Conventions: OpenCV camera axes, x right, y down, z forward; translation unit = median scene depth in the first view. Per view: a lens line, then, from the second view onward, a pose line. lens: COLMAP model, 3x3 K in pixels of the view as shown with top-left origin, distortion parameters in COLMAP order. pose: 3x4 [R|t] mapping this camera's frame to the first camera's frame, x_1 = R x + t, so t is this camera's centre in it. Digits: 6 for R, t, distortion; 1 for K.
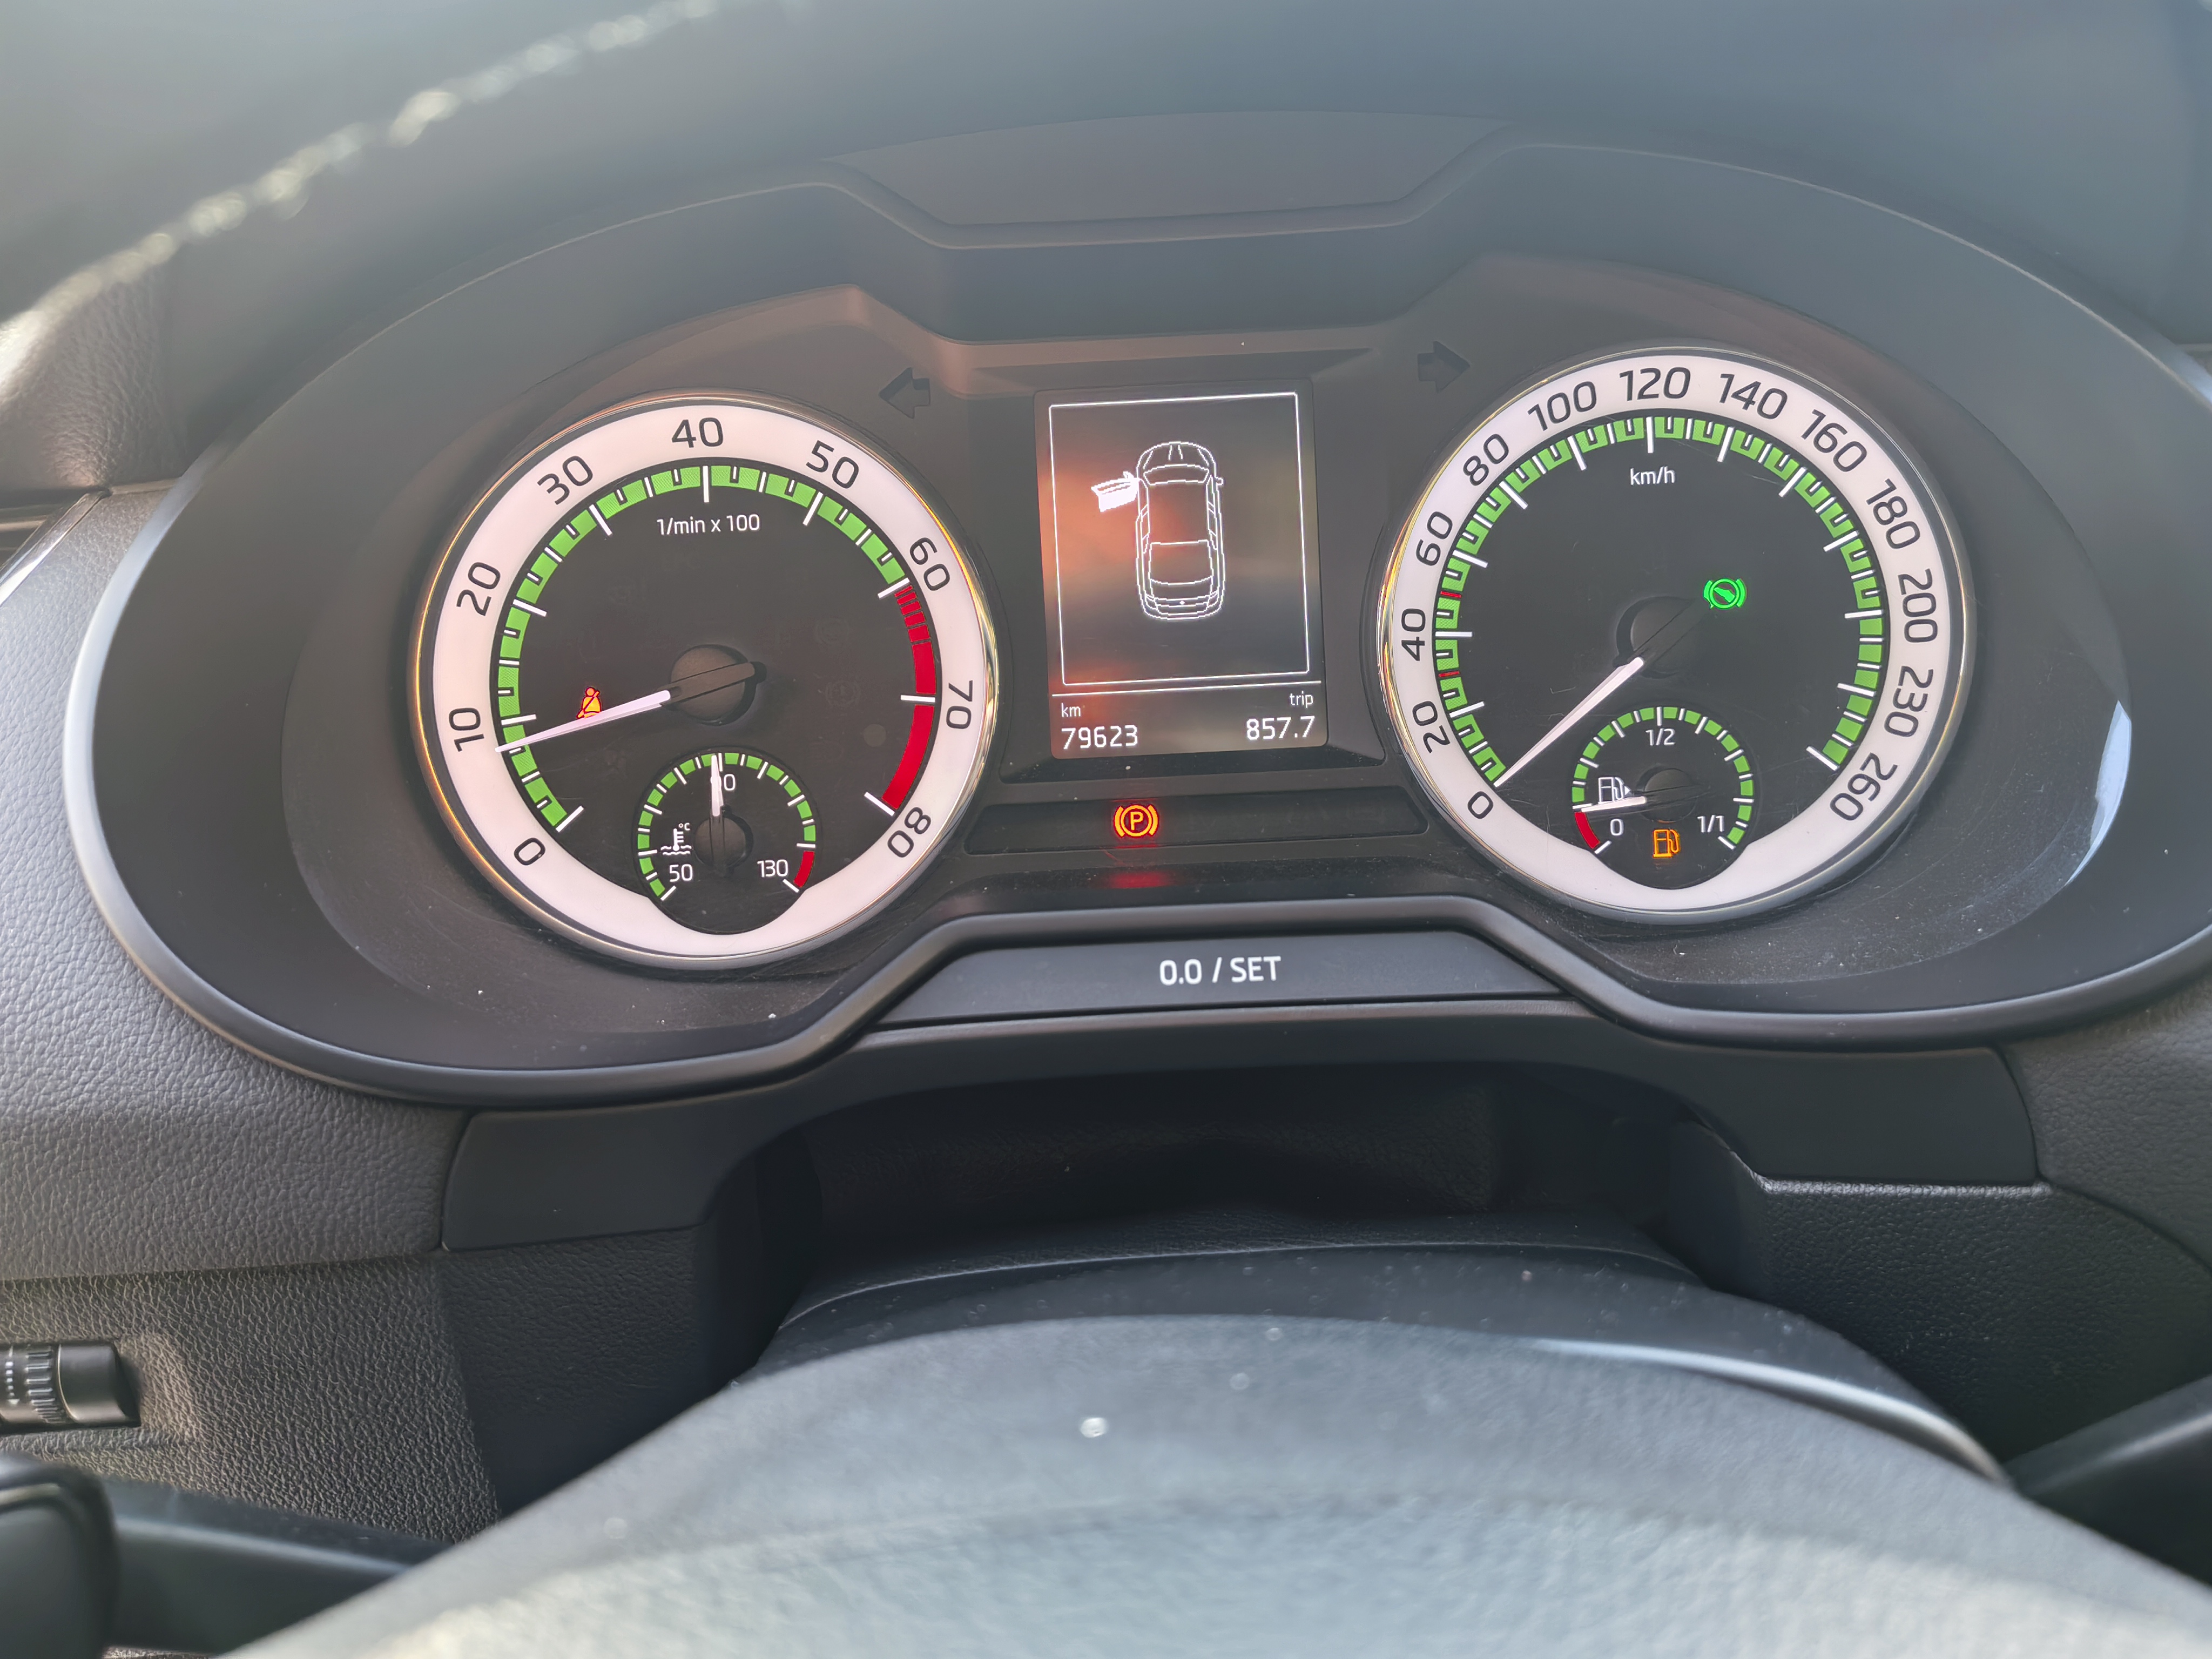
lens RADIAL K [[1769.3, 0, 1095.3], [0, 1769.3, 832.3], [0, 0, 1]] dist [0.035588, -0.016761]
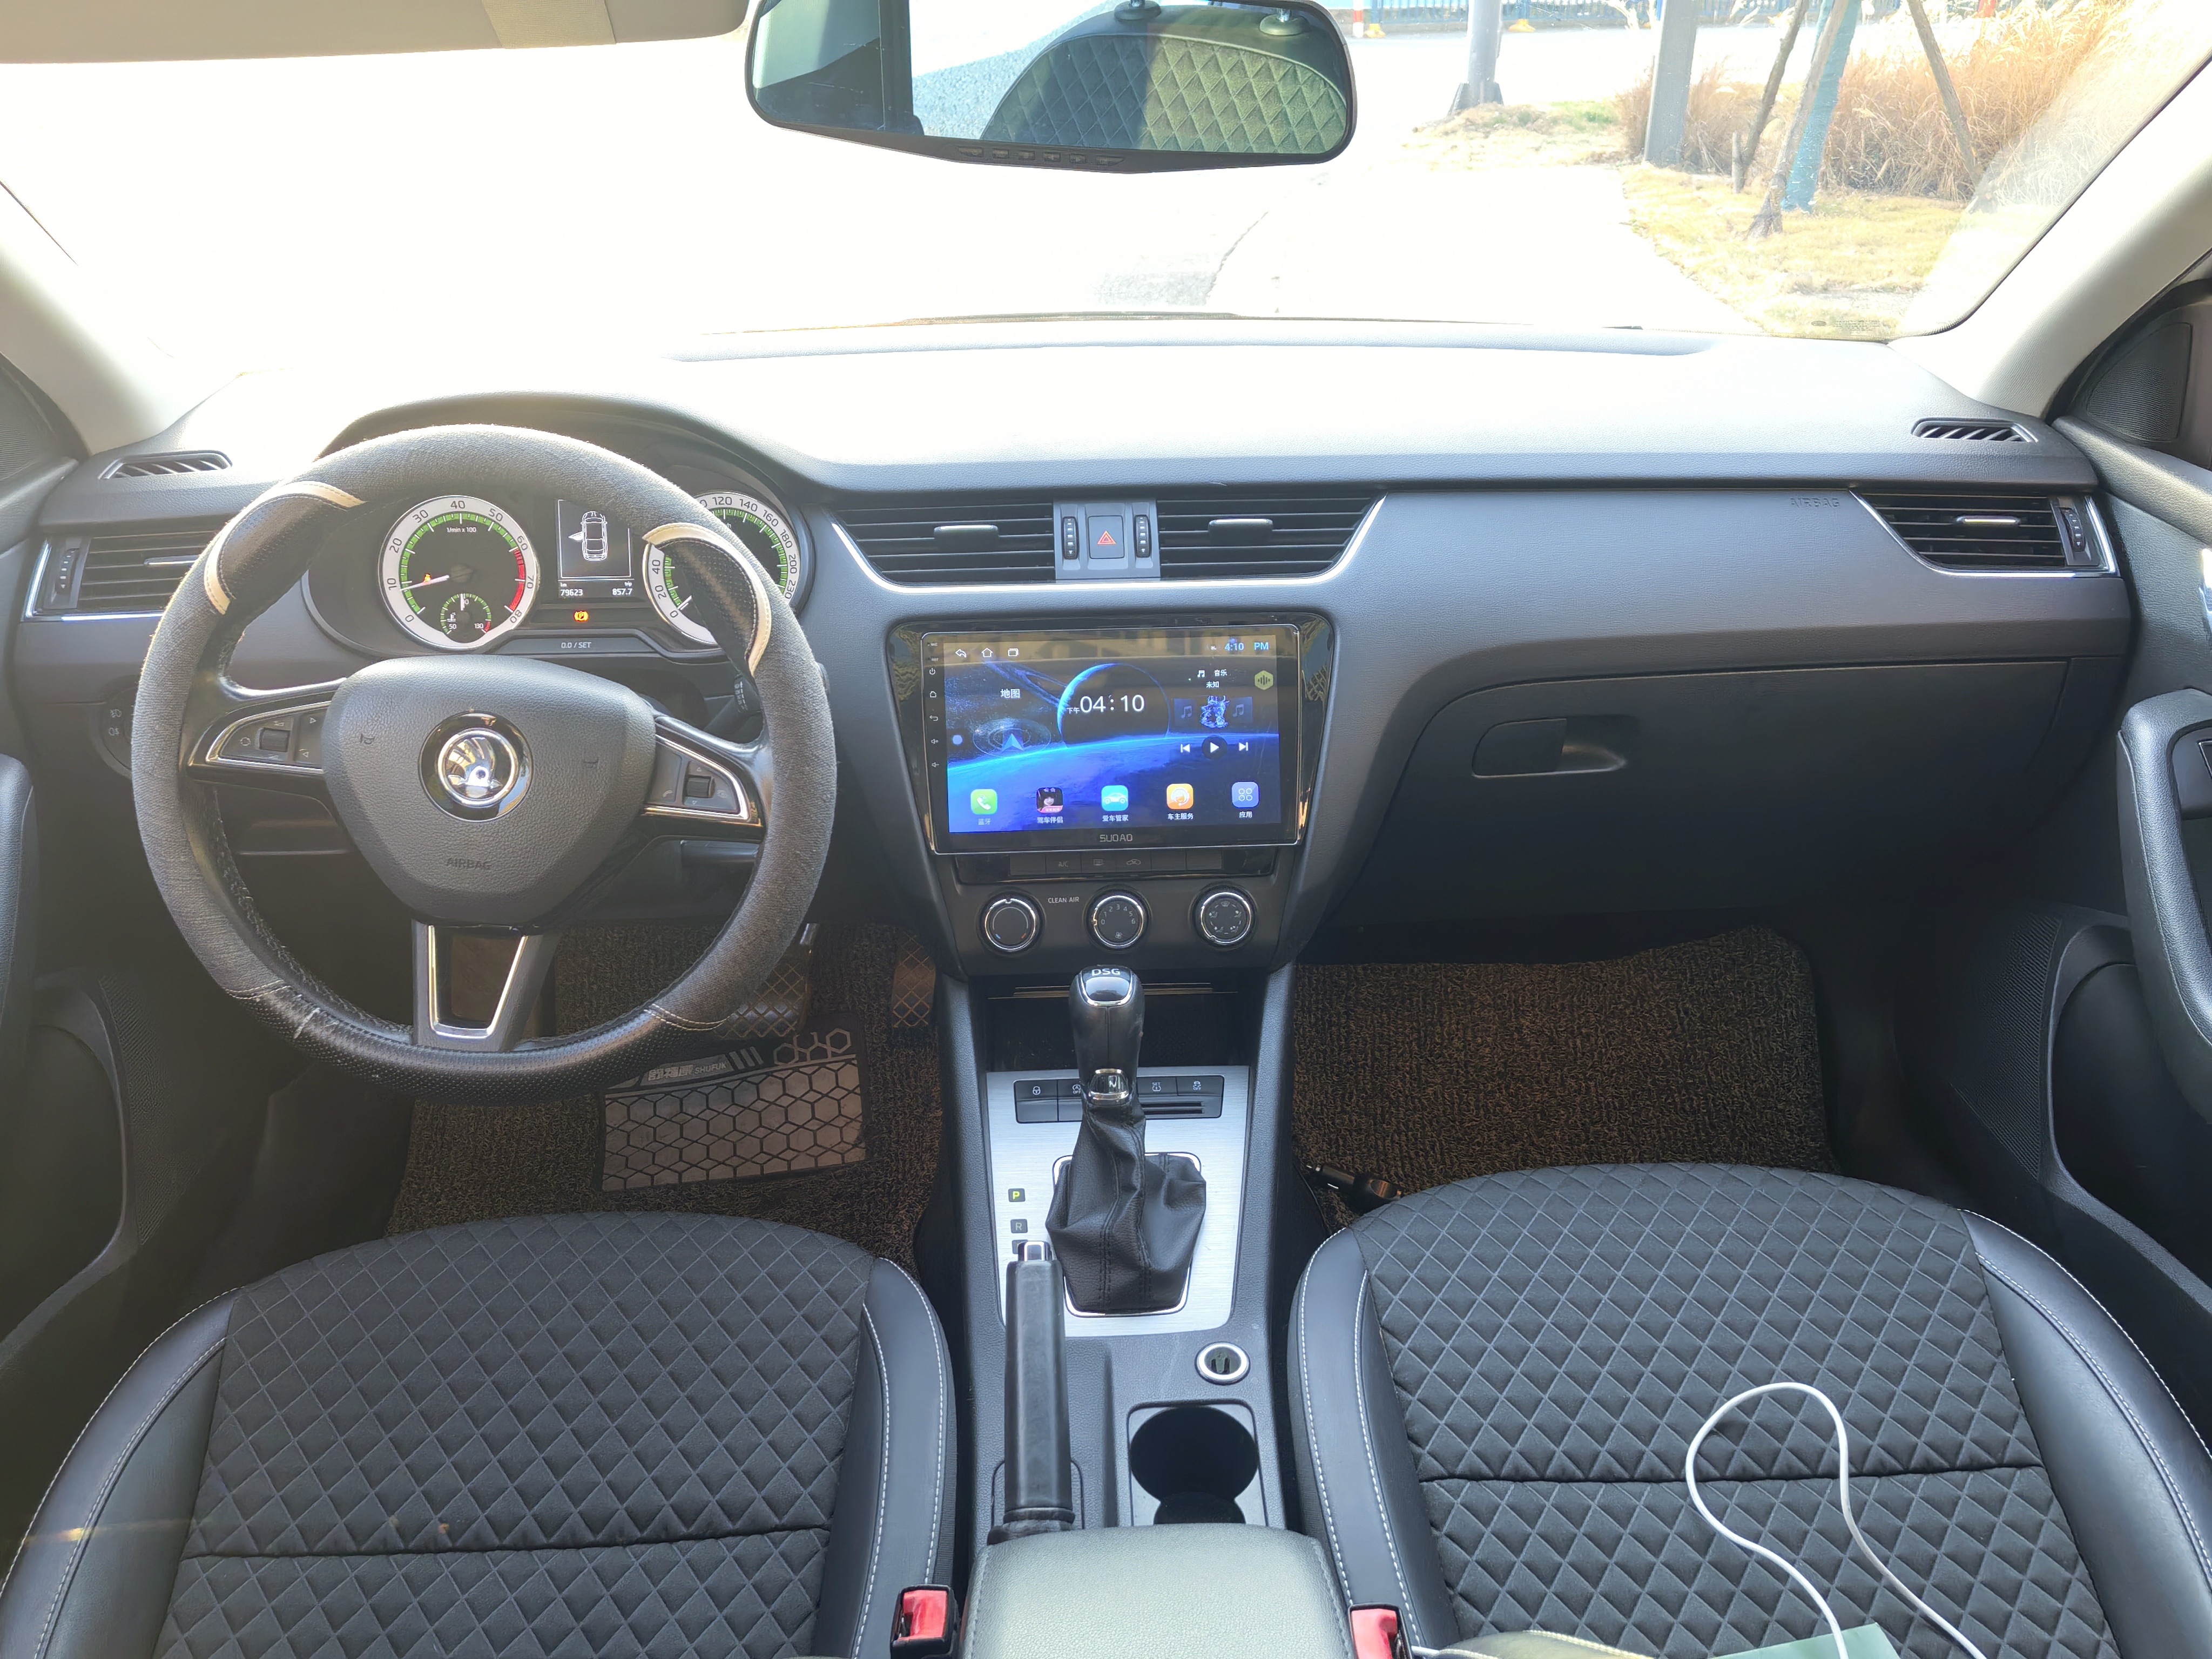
lens RADIAL K [[1769.3, 0, 1118.6], [0, 1769.3, 824.4], [0, 0, 1]] dist [0.035588, -0.016761]
pose [[0.997680, 0.020997, 0.064752, 0.901254], [-0.023696, 0.998870, 0.041202, 0.246124], [-0.063814, -0.042641, 0.997050, -2.740240]]
